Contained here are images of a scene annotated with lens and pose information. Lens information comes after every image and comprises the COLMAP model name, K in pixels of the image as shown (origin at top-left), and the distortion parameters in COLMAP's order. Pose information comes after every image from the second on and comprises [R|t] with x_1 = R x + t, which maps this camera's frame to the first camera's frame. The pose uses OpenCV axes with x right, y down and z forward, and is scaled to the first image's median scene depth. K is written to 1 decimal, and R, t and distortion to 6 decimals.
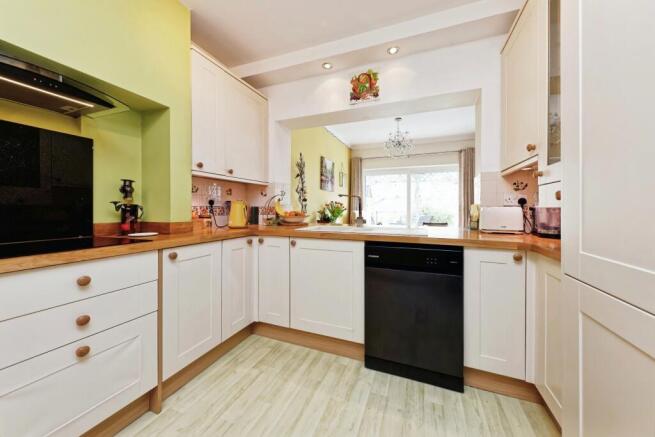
lens RADIAL K [[231.5, 0, 330.4], [0, 231.5, 213.1], [0, 0, 1]] dist [0.006020, -0.000526]
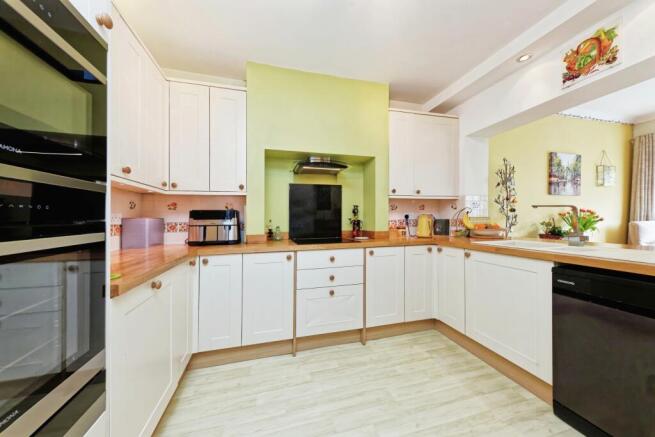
lens RADIAL K [[231.5, 0, 328.6], [0, 231.5, 220.0], [0, 0, 1]] dist [0.006020, -0.000526]
pose [[0.589705, -0.004718, -0.807605, 0.312498], [-0.002658, 0.999966, -0.007782, -0.018682], [0.807615, 0.006736, 0.589672, -0.130404]]
